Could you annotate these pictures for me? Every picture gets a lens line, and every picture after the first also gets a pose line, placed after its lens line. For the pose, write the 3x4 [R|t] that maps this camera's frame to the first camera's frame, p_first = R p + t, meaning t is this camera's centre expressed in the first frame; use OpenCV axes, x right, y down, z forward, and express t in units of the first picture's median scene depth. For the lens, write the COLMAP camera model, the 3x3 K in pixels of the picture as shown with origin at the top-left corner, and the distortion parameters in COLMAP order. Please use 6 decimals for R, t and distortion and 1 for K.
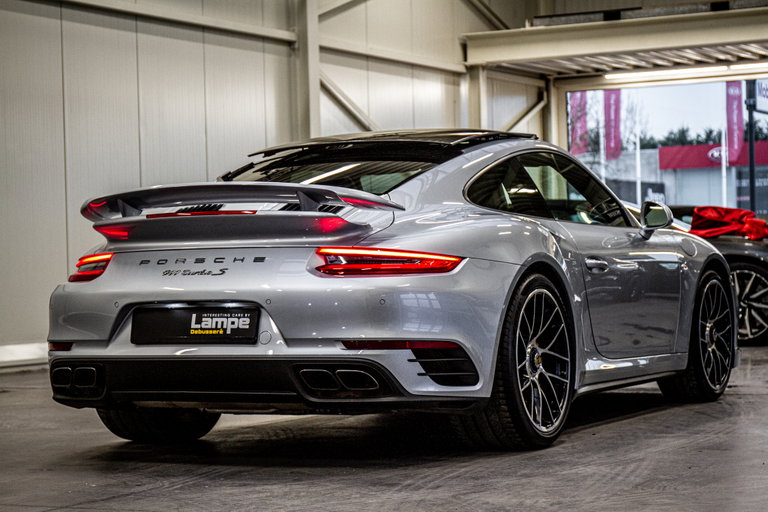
lens RADIAL K [[1939.5, 0, 384.1], [0, 1939.5, 257.2], [0, 0, 1]] dist [-0.068049, 0.000000]
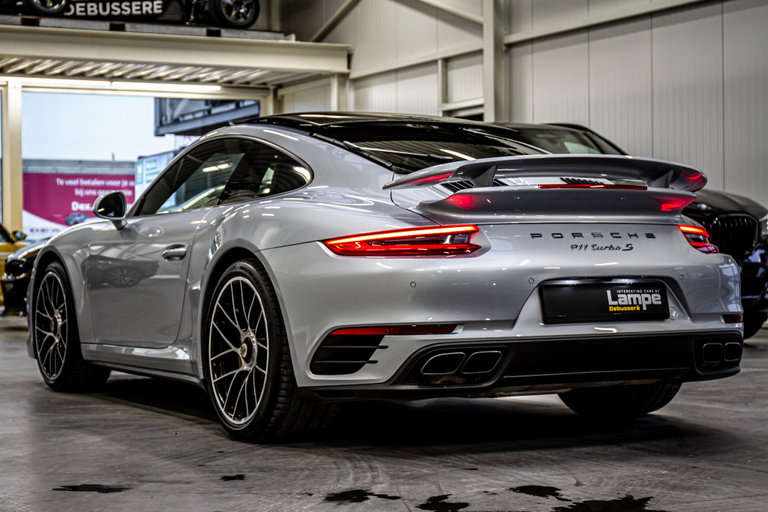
lens RADIAL K [[1909.4, 0, 384.1], [0, 1909.4, 252.7], [0, 0, 1]] dist [0.378719, 0.000000]
pose [[0.492742, 0.020151, 0.869942, -0.989165], [-0.007306, 0.999792, -0.019021, 0.029725], [-0.870145, 0.003016, 0.492787, 0.628813]]
